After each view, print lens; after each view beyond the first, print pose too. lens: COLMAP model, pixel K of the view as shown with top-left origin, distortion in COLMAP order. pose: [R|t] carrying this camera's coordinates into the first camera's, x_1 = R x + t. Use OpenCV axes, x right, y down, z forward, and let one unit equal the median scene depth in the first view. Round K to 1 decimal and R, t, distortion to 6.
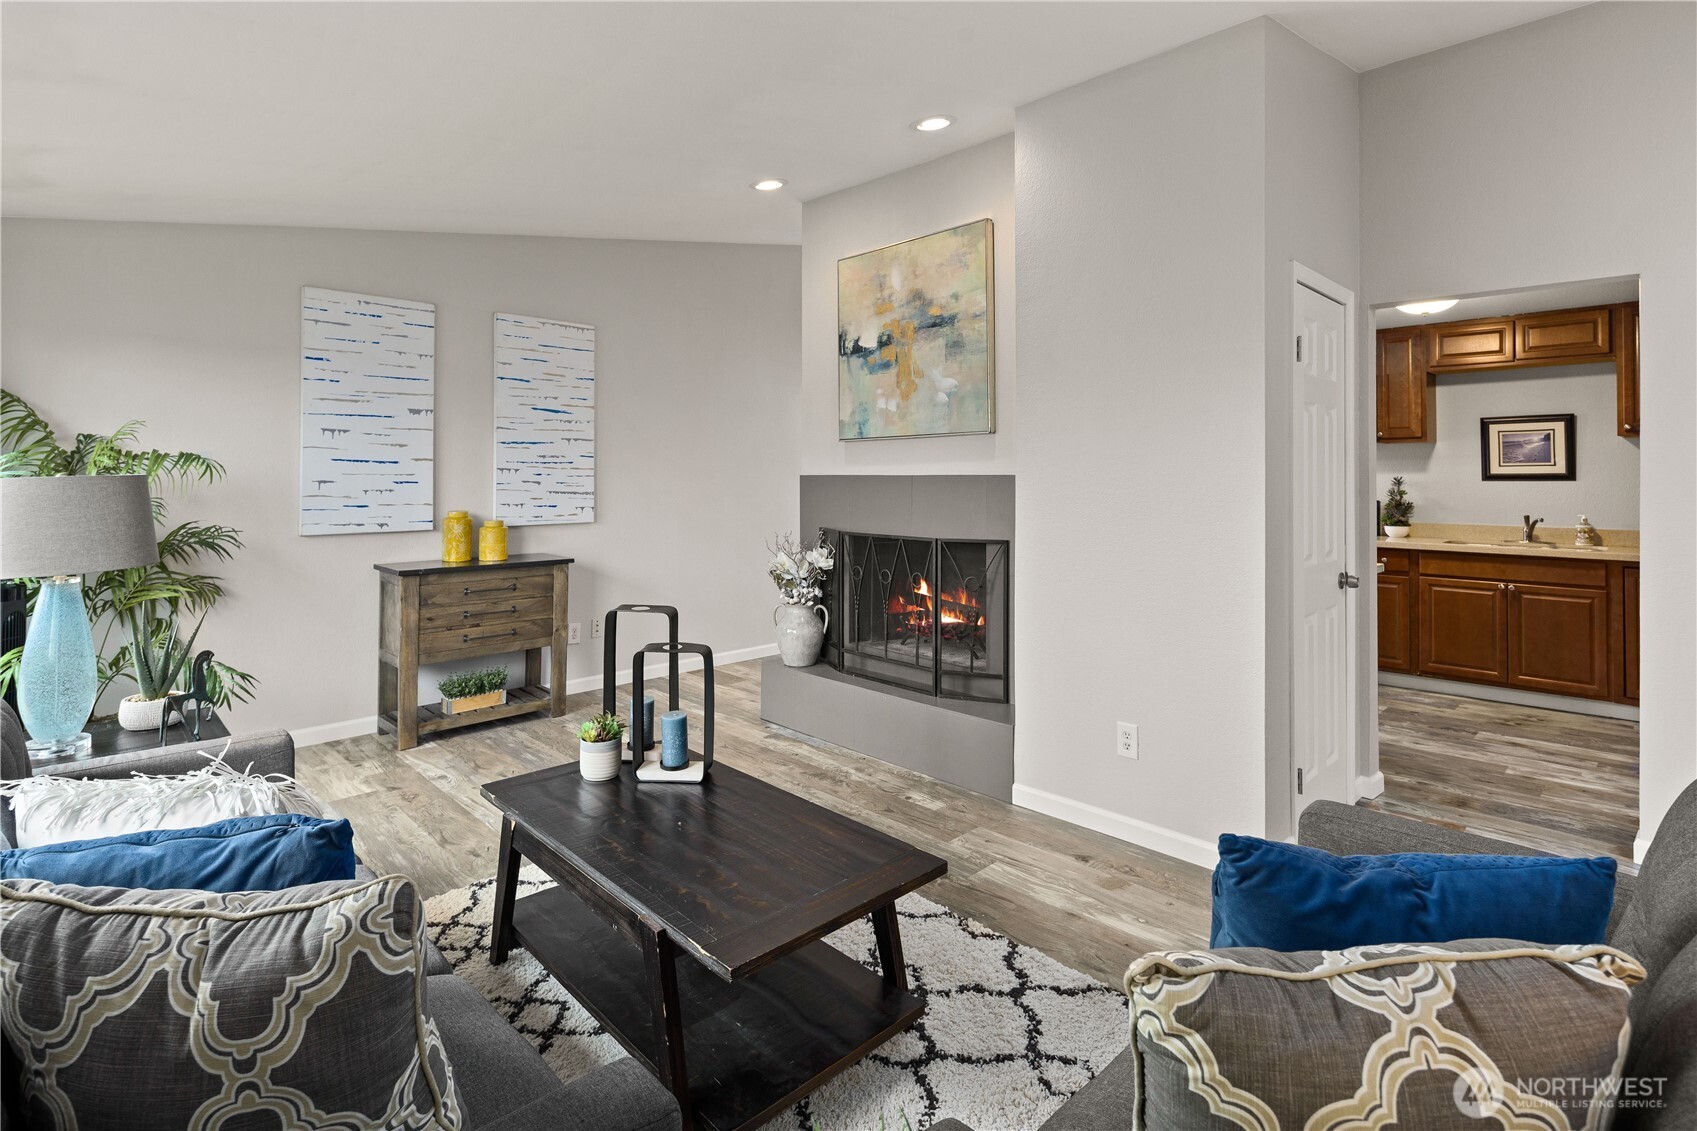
lens RADIAL K [[827.6, 0, 844.0], [0, 827.6, 465.3], [0, 0, 1]] dist [0.006123, -0.005227]
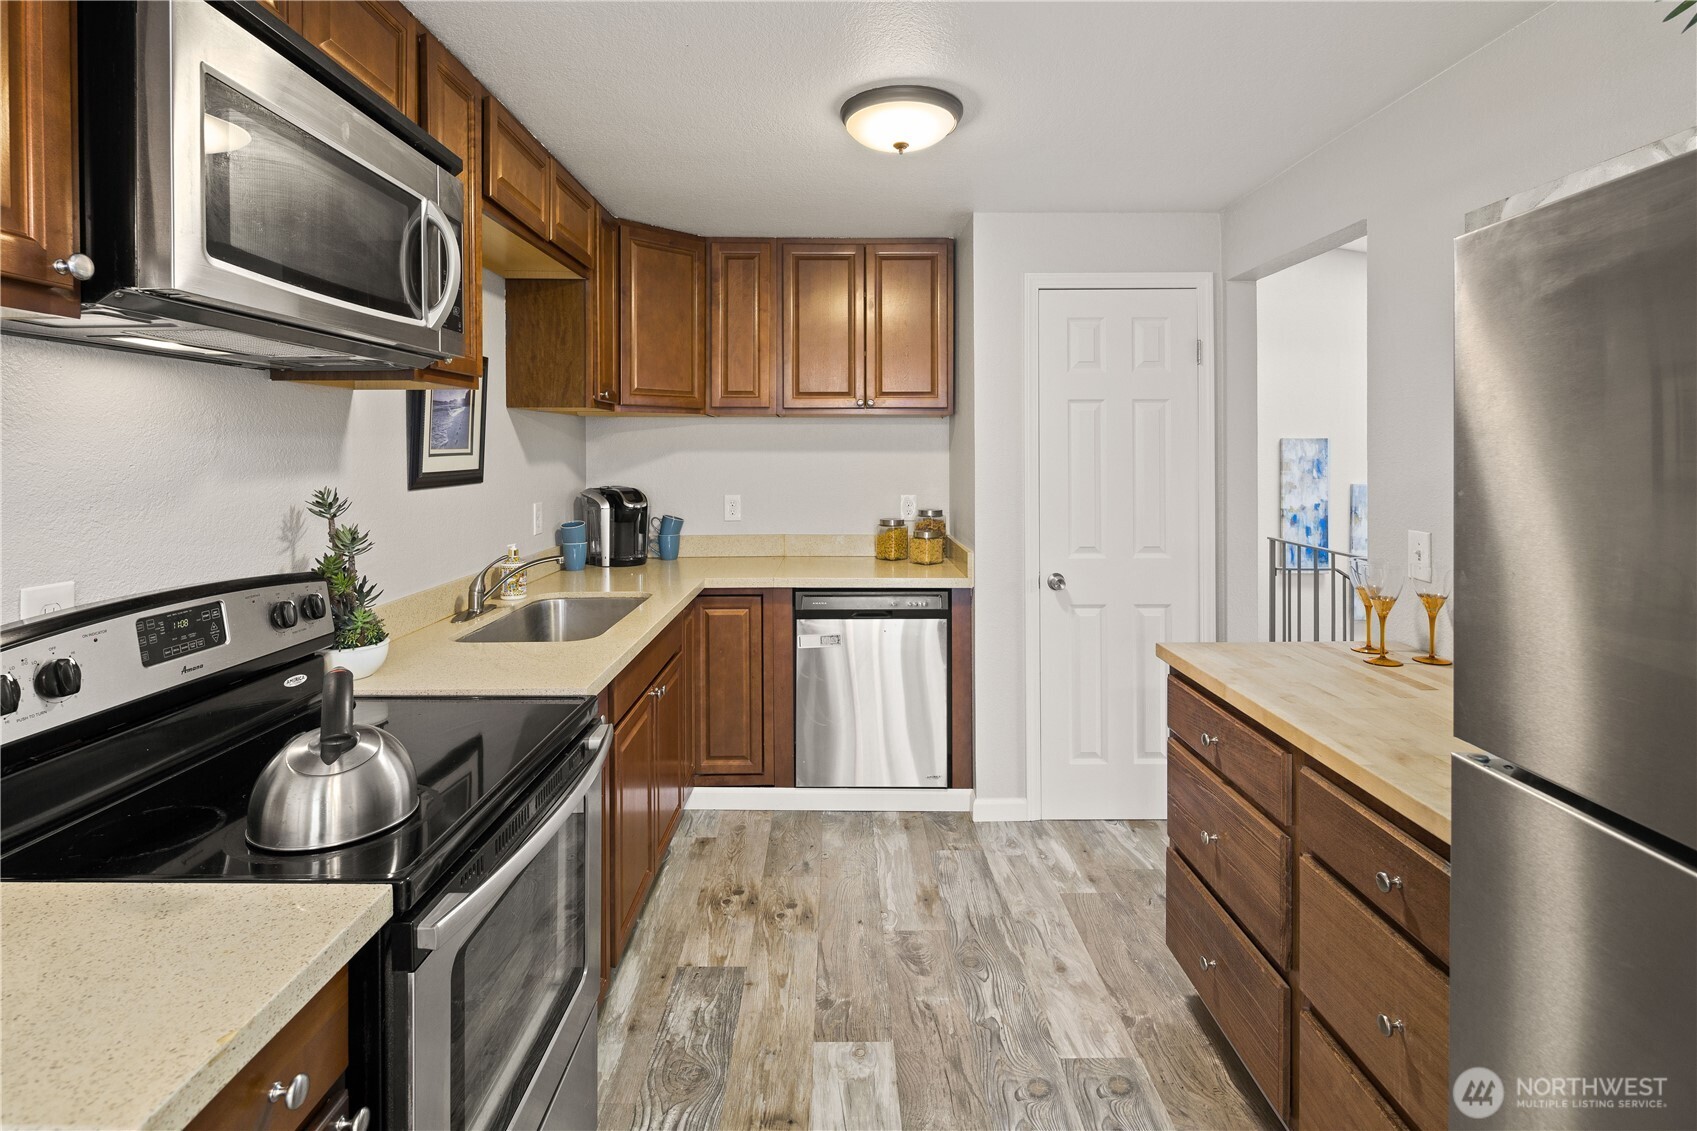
lens RADIAL K [[827.6, 0, 842.2], [0, 827.6, 454.3], [0, 0, 1]] dist [0.006123, -0.005227]
pose [[-0.719745, -0.003389, 0.694230, 0.391718], [-0.006372, 0.999978, -0.001725, -0.000384], [-0.694209, -0.005665, -0.719751, 1.397440]]
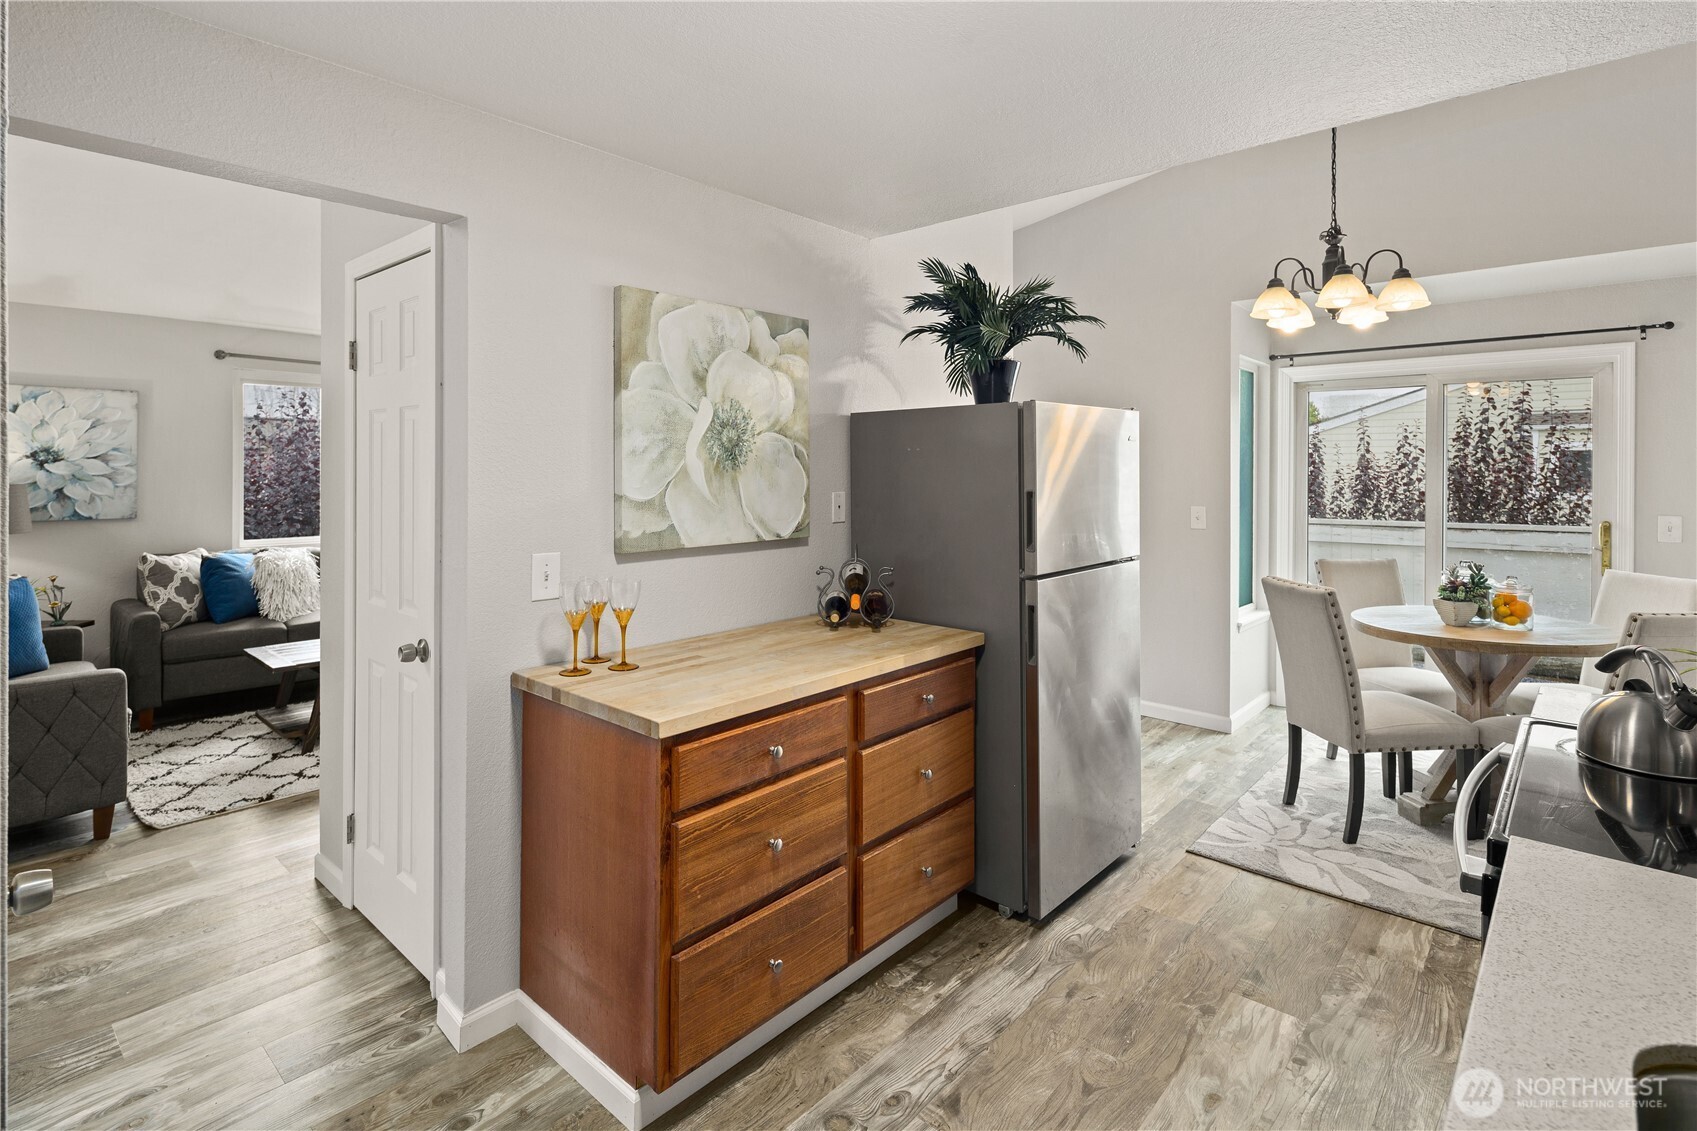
lens RADIAL K [[827.6, 0, 844.1], [0, 827.6, 465.8], [0, 0, 1]] dist [0.006123, -0.005227]
pose [[0.068075, -0.003305, -0.997675, 0.987827], [0.008428, 0.999961, -0.002738, -0.008982], [0.997645, -0.008222, 0.068101, 0.978127]]
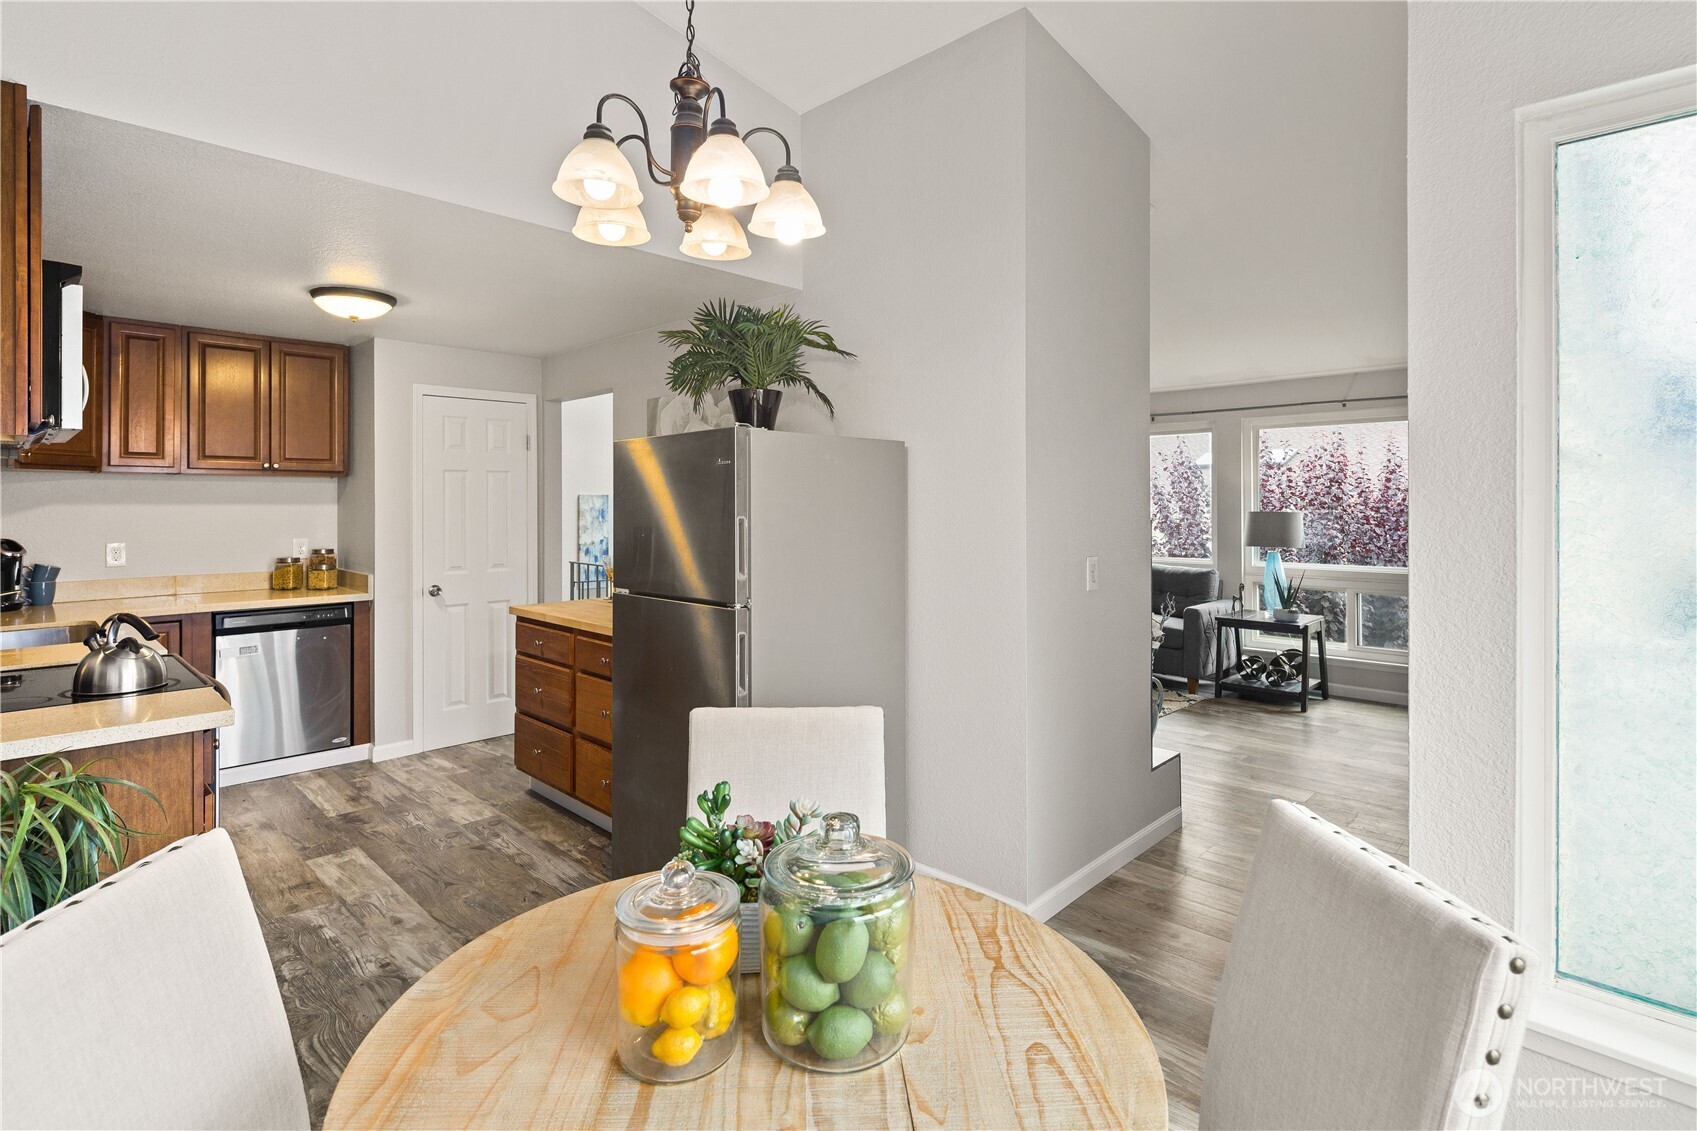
lens RADIAL K [[827.6, 0, 850.4], [0, 827.6, 497.2], [0, 0, 1]] dist [0.006123, -0.005227]
pose [[-0.999609, -0.002048, -0.027896, 0.246784], [-0.001608, 0.999874, -0.015782, 0.001868], [0.027925, -0.015730, -0.999486, 1.842445]]
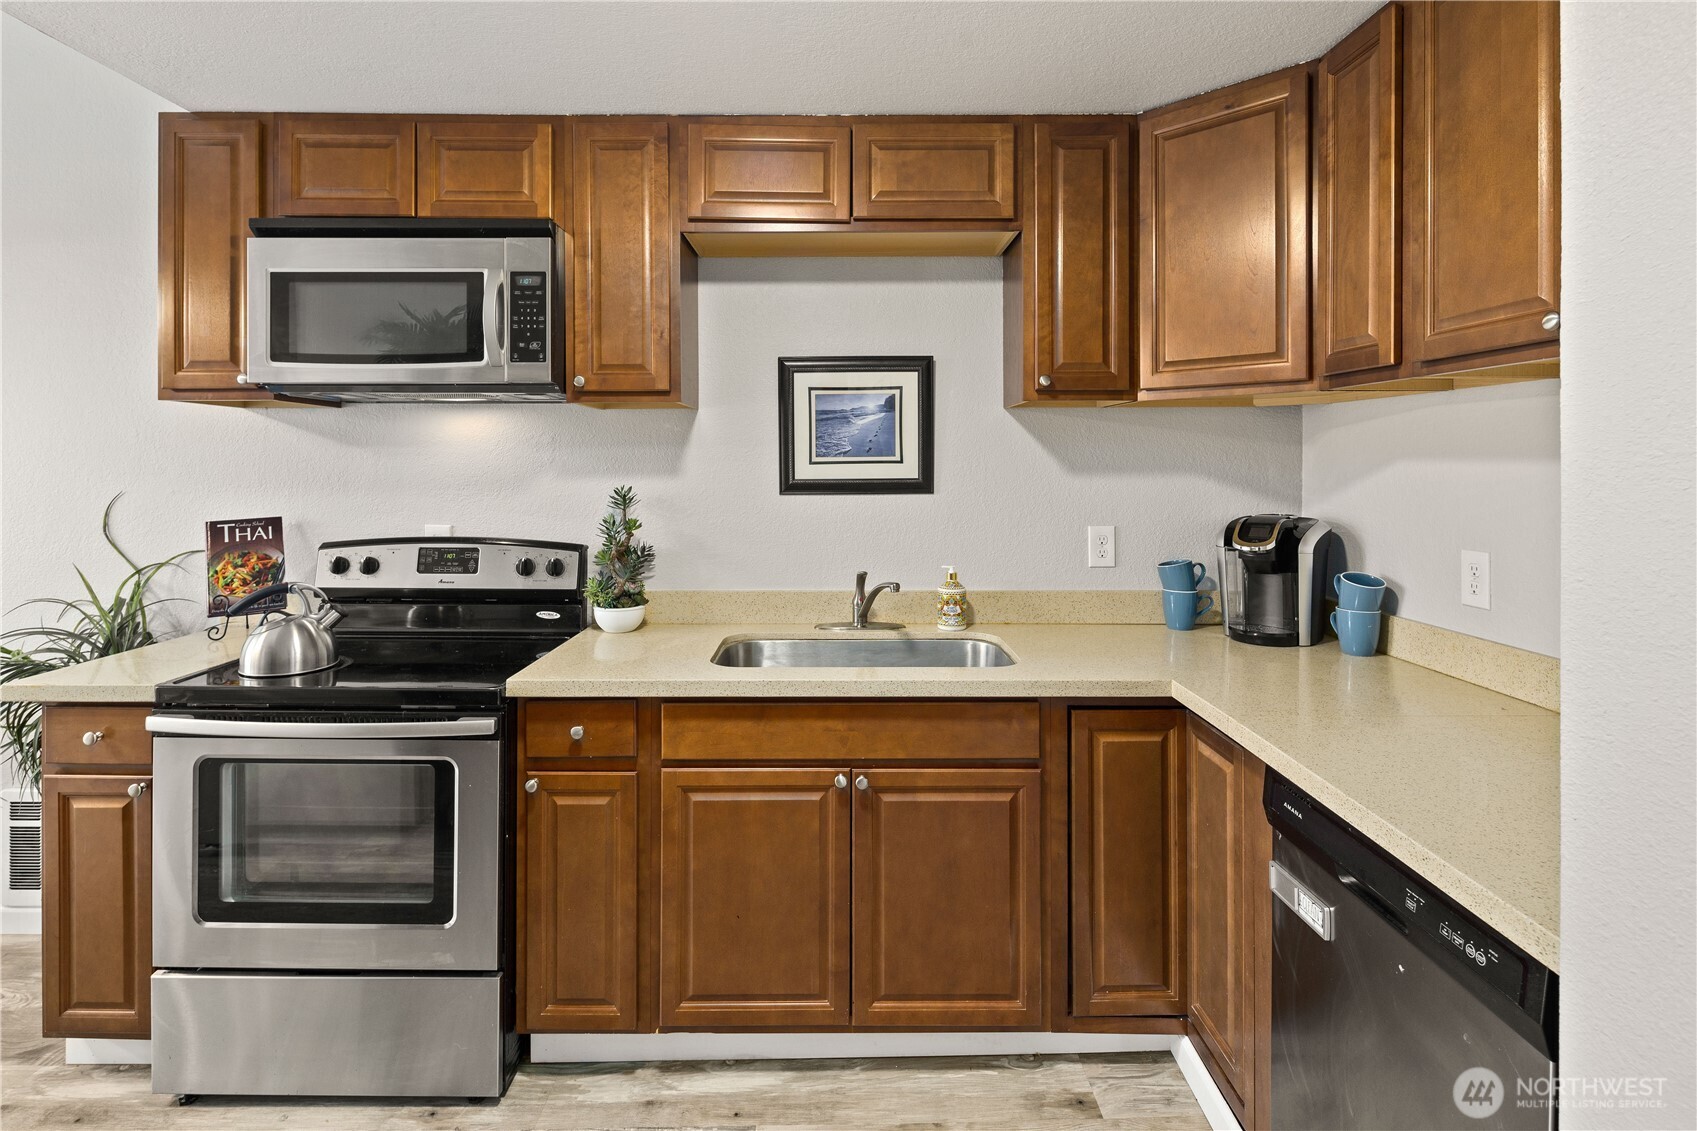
lens RADIAL K [[827.6, 0, 845.0], [0, 827.6, 460.4], [0, 0, 1]] dist [0.006123, -0.005227]
pose [[0.690115, -0.001880, 0.723698, 0.562206], [-0.006740, 0.999937, 0.009024, -0.005735], [-0.723669, -0.011105, 0.690058, 0.799145]]
